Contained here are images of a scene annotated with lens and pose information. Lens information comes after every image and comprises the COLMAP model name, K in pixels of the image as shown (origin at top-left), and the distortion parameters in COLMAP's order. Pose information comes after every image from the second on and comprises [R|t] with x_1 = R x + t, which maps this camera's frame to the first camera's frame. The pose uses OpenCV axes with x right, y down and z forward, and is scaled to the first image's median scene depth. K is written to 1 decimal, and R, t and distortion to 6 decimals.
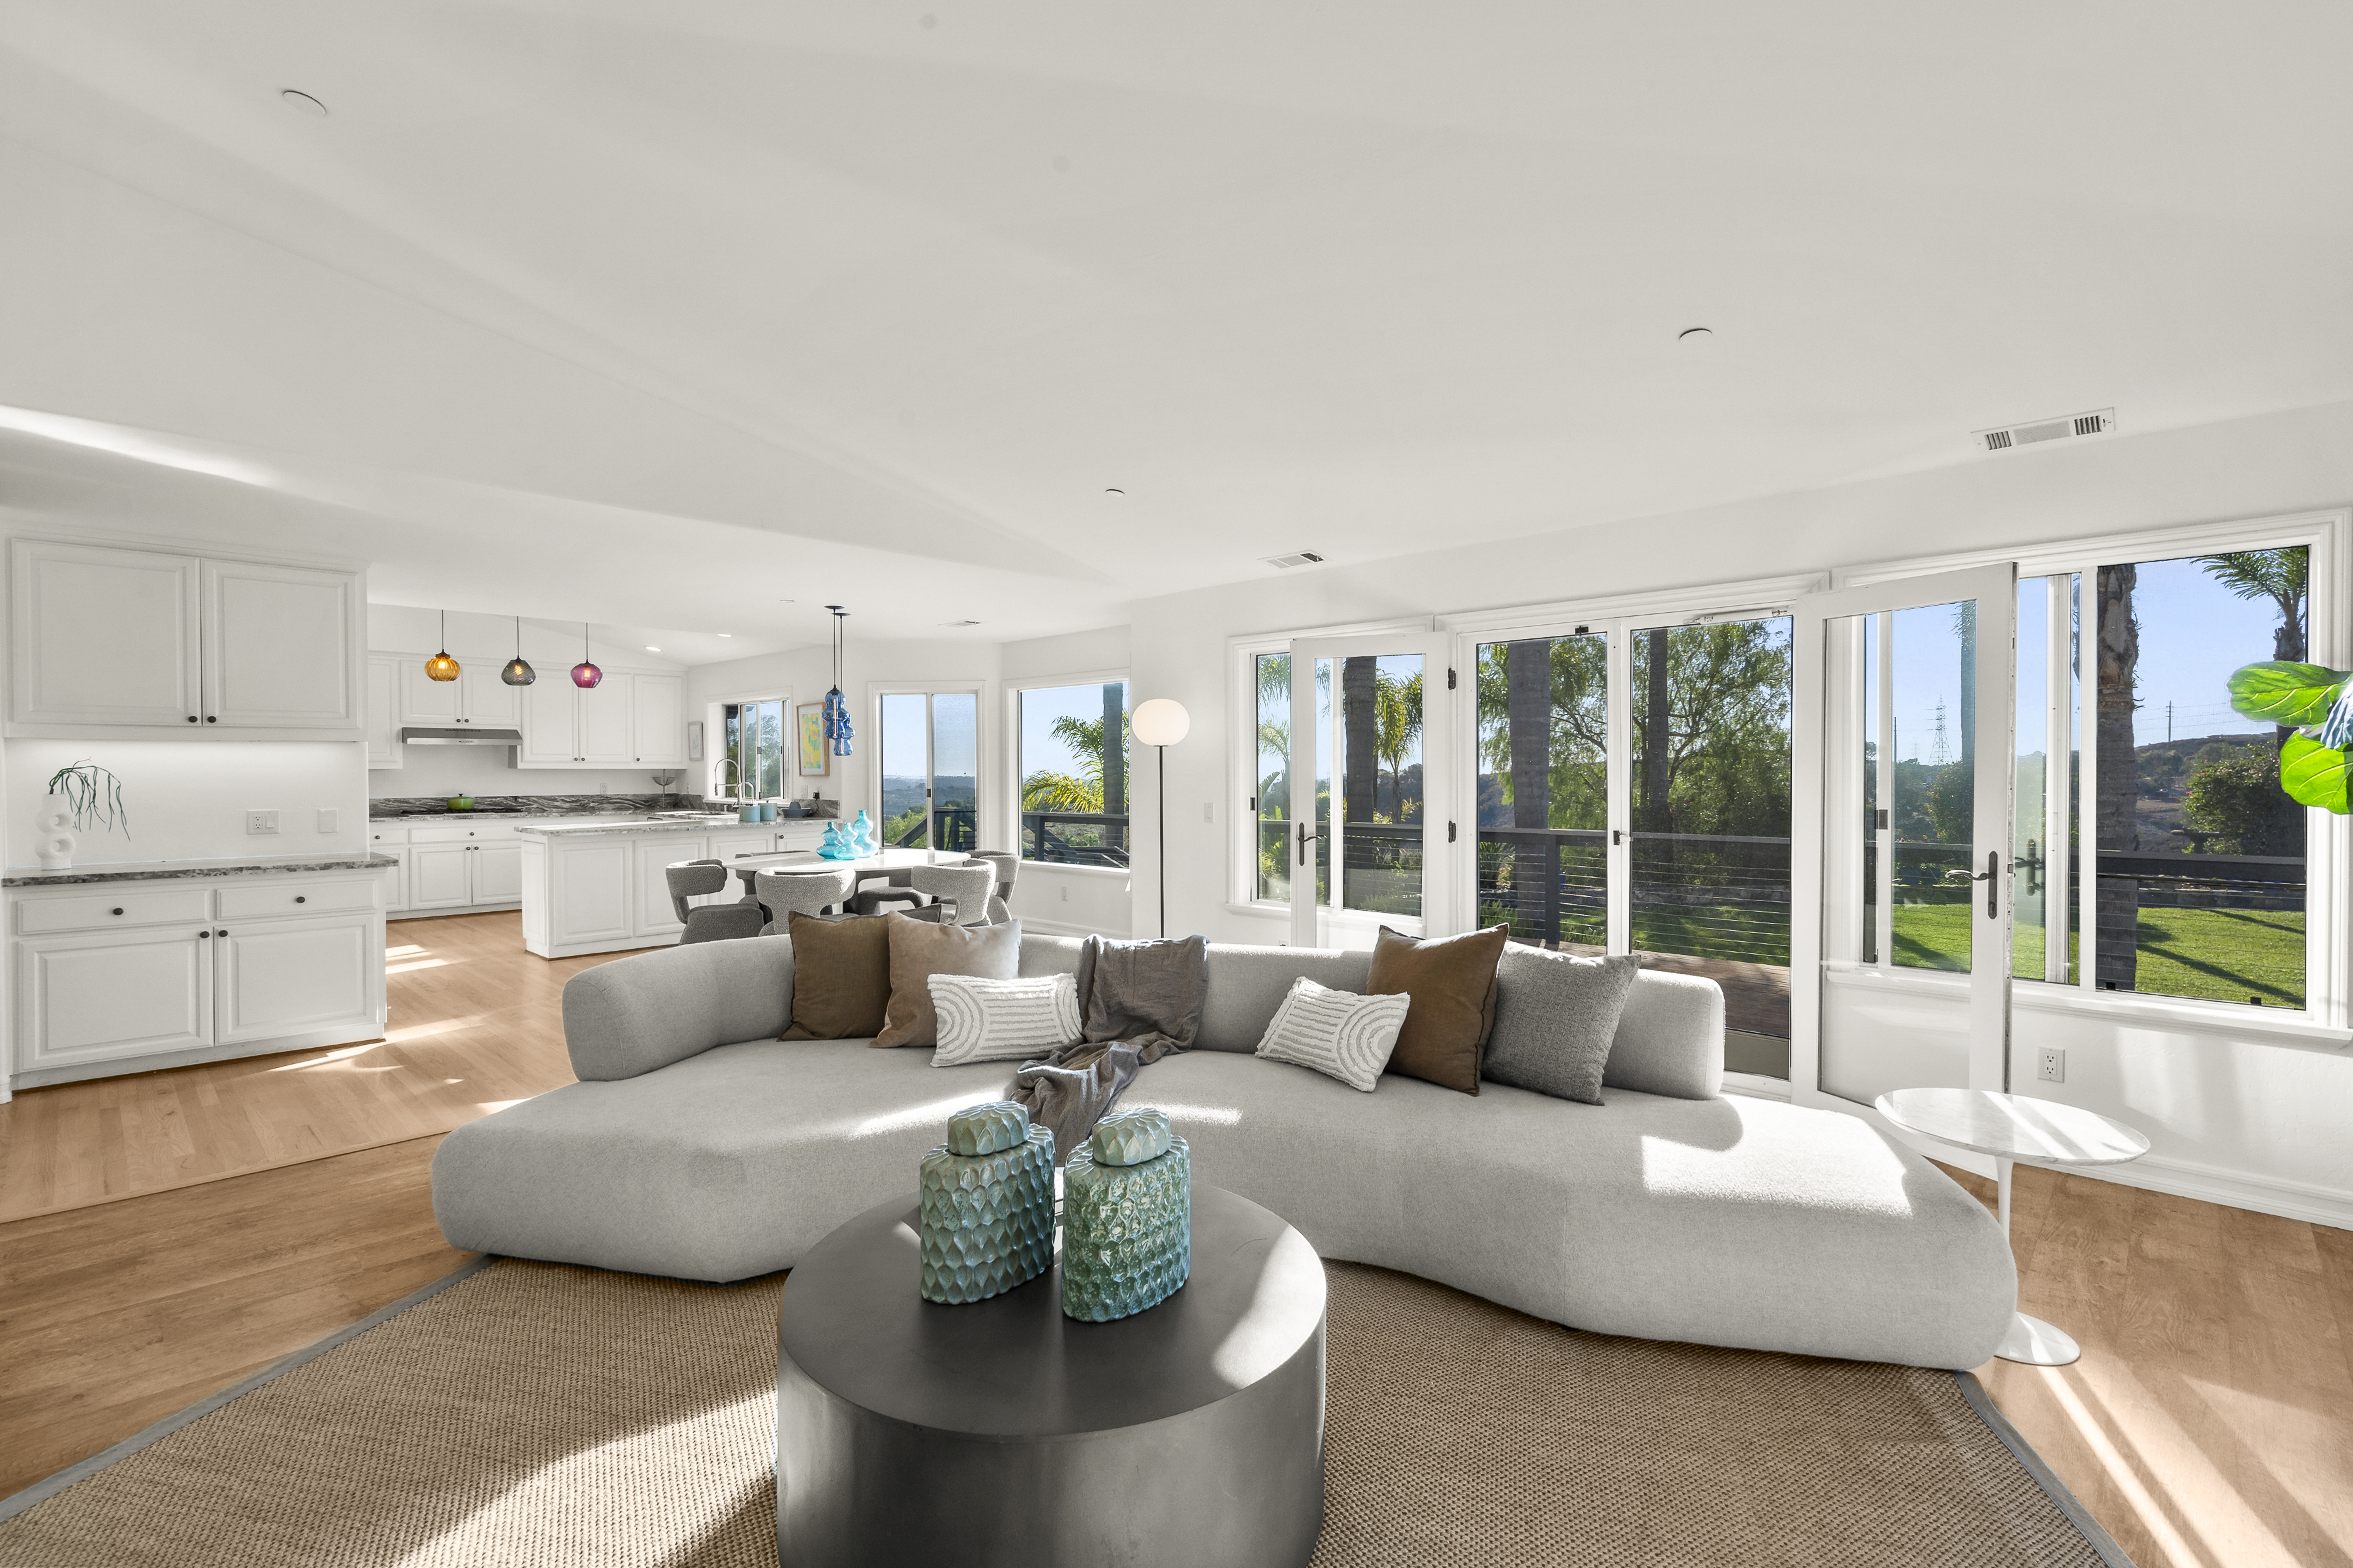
lens RADIAL K [[1060.2, 0, 1173.1], [0, 1060.2, 778.5], [0, 0, 1]] dist [-0.000047, 0.000348]
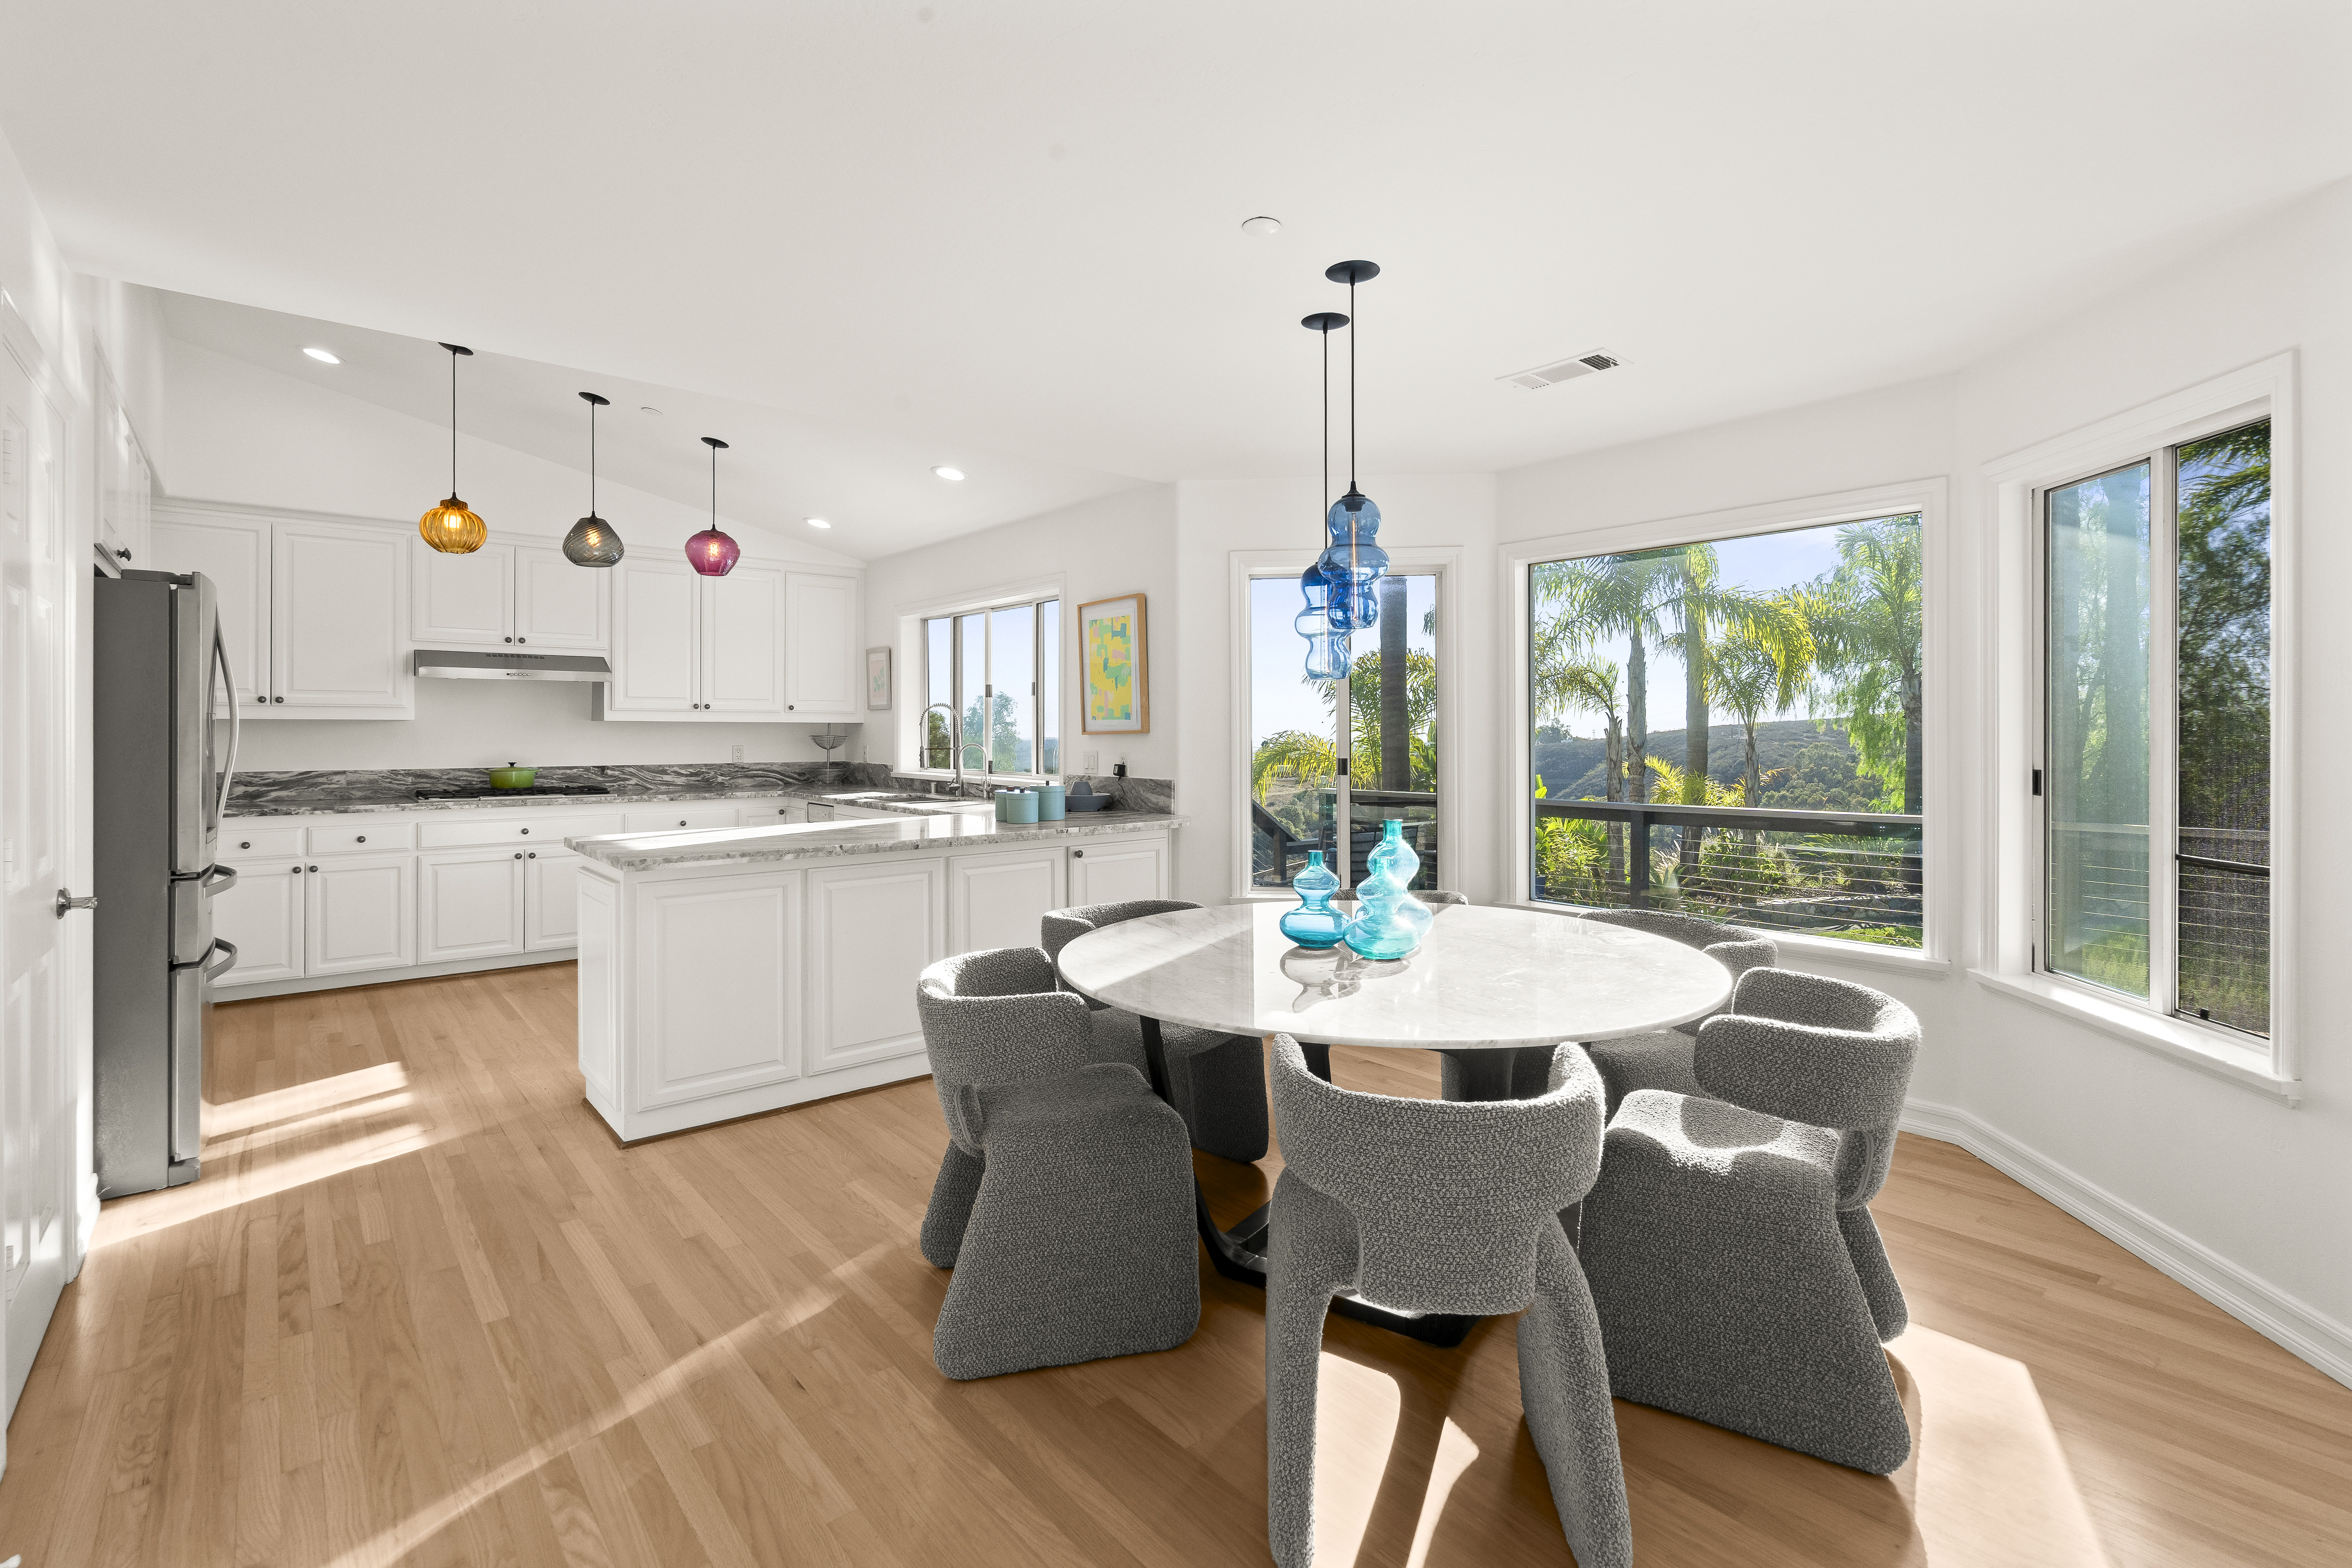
lens RADIAL K [[1059.8, 0, 1166.4], [0, 1059.8, 732.2], [0, 0, 1]] dist [-0.000047, 0.000348]
pose [[0.994607, 0.001987, -0.103696, -0.248813], [-0.002814, 0.999965, -0.007828, 0.000776], [0.103677, 0.008077, 0.994578, 0.454659]]
